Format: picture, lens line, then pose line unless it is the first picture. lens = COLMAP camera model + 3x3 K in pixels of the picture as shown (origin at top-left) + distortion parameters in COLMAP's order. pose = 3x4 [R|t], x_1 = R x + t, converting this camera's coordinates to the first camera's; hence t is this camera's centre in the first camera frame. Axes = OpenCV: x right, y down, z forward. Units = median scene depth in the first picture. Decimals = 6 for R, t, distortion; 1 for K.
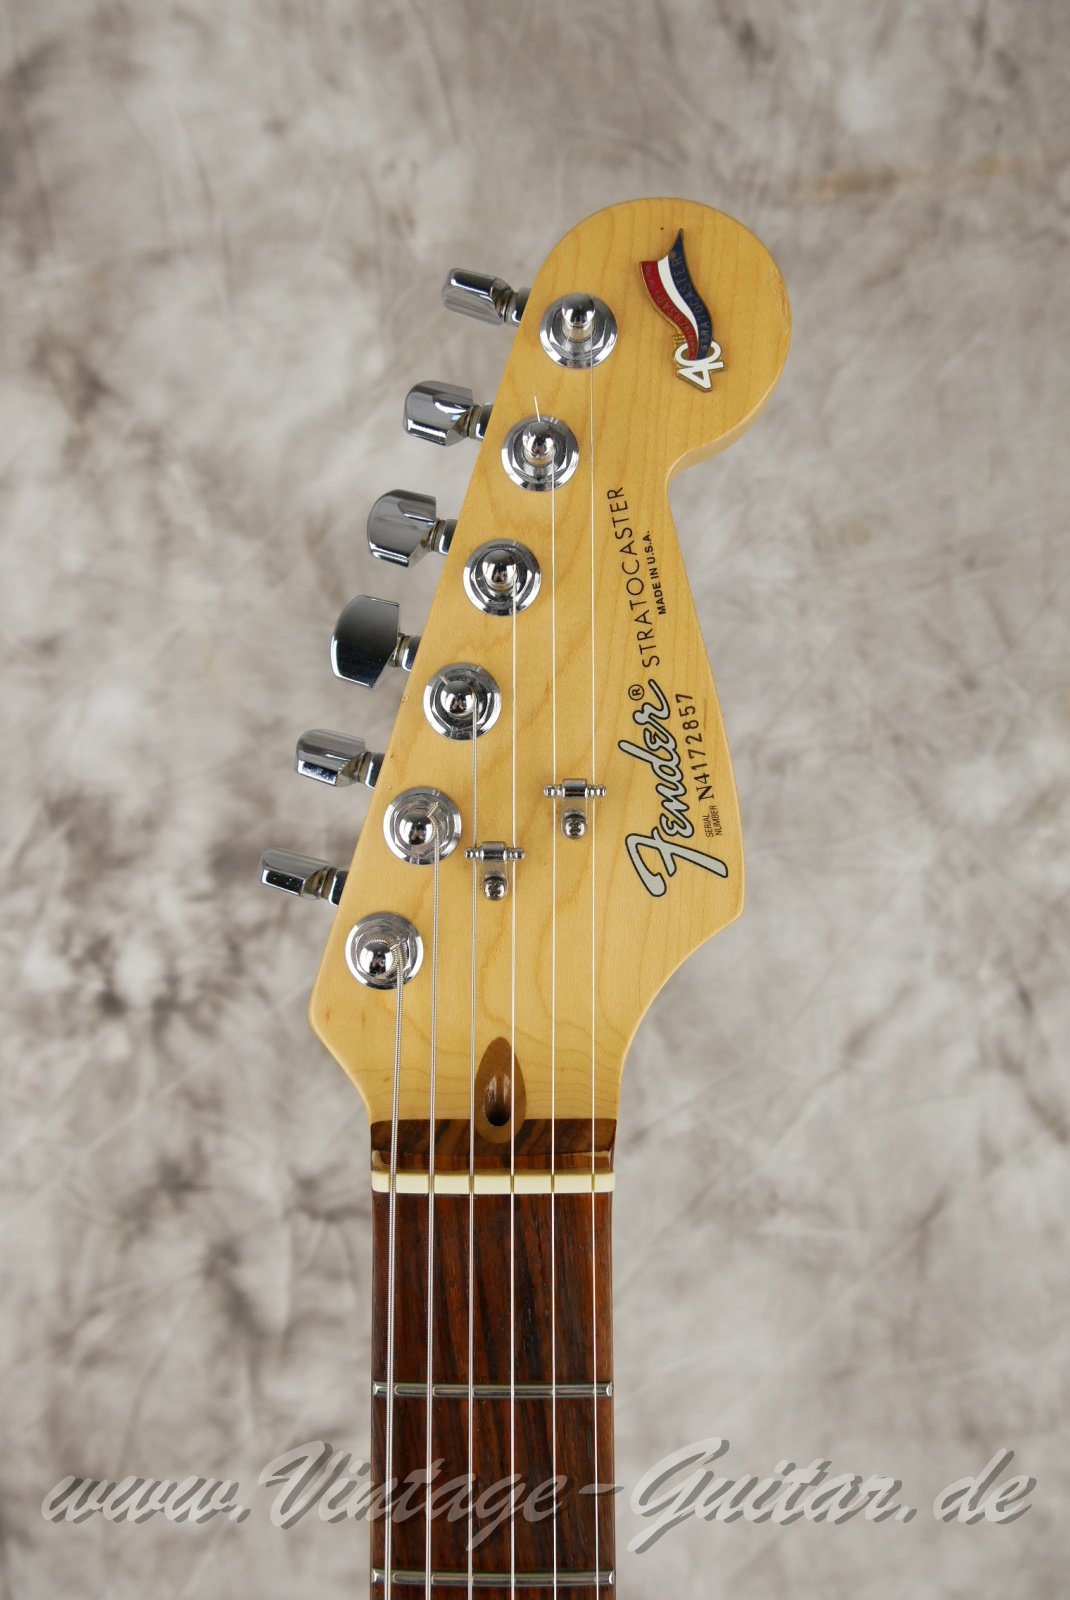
lens RADIAL K [[1322.9, 0, 549.3], [0, 1322.9, 888.0], [0, 0, 1]] dist [-0.080936, 0.034233]
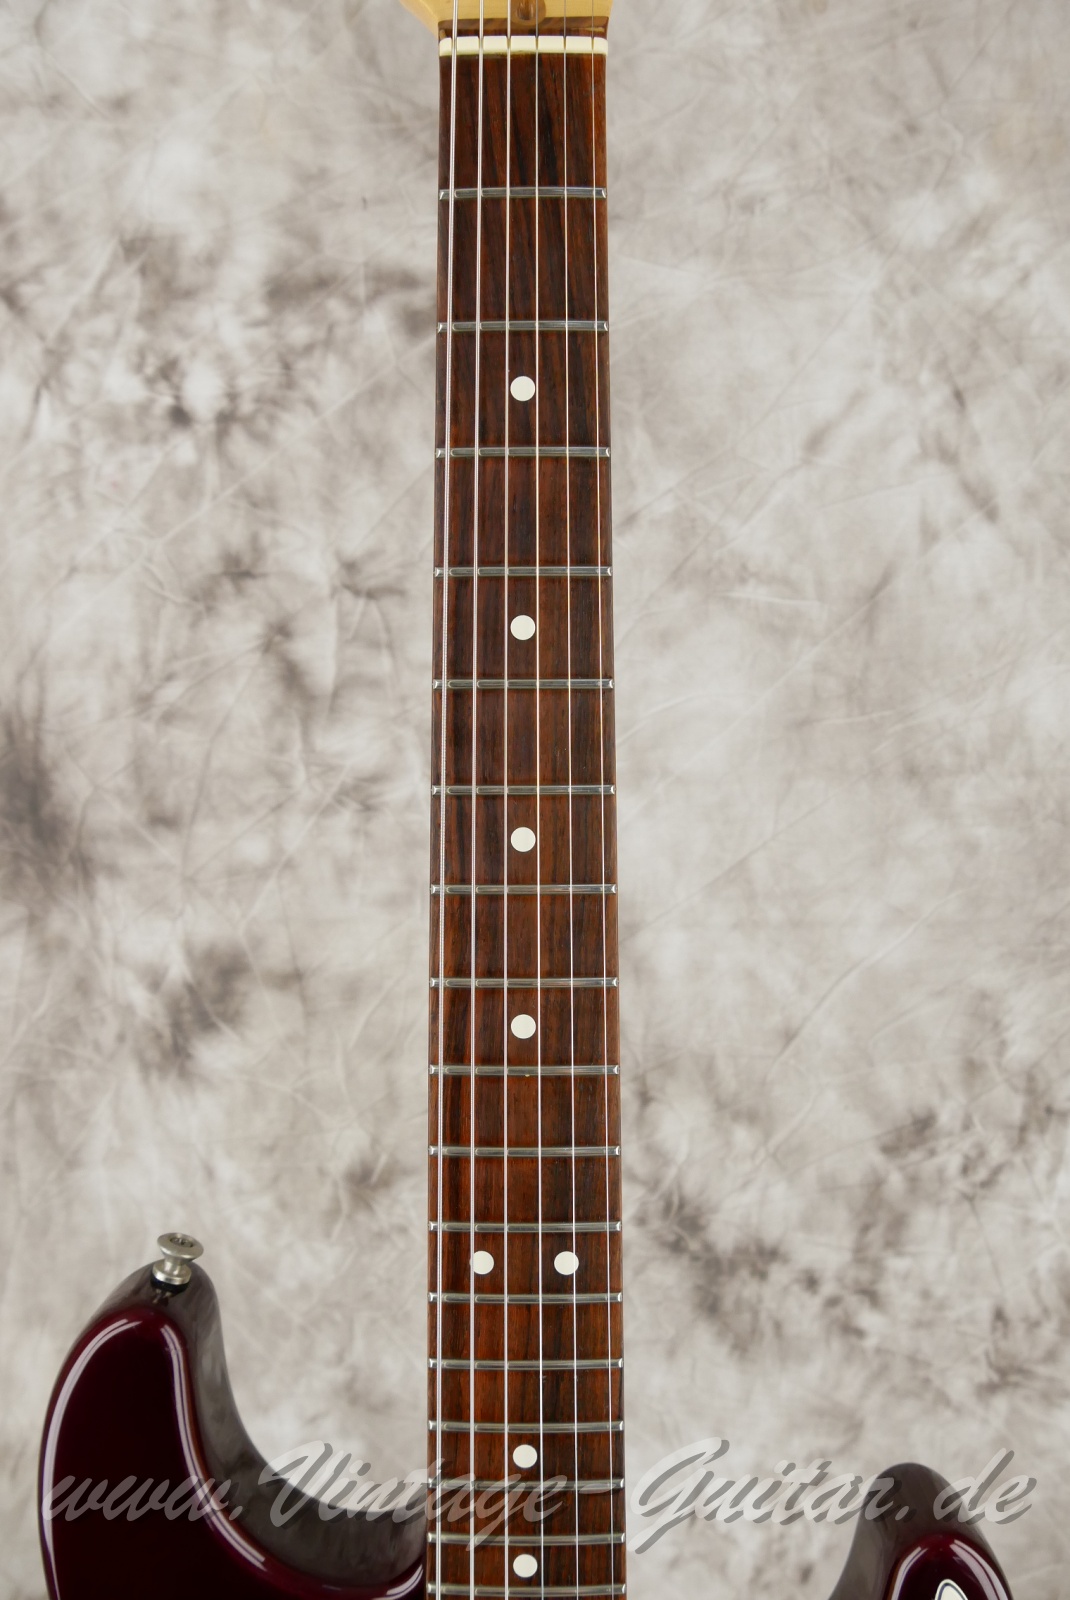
lens RADIAL K [[1322.9, 0, 543.9], [0, 1322.9, 858.4], [0, 0, 1]] dist [-0.080936, 0.034233]
pose [[0.999981, -0.006146, 0.000458, -0.012359], [0.006080, 0.995977, 0.089406, 0.384267], [-0.001006, -0.089402, 0.995995, -0.200316]]
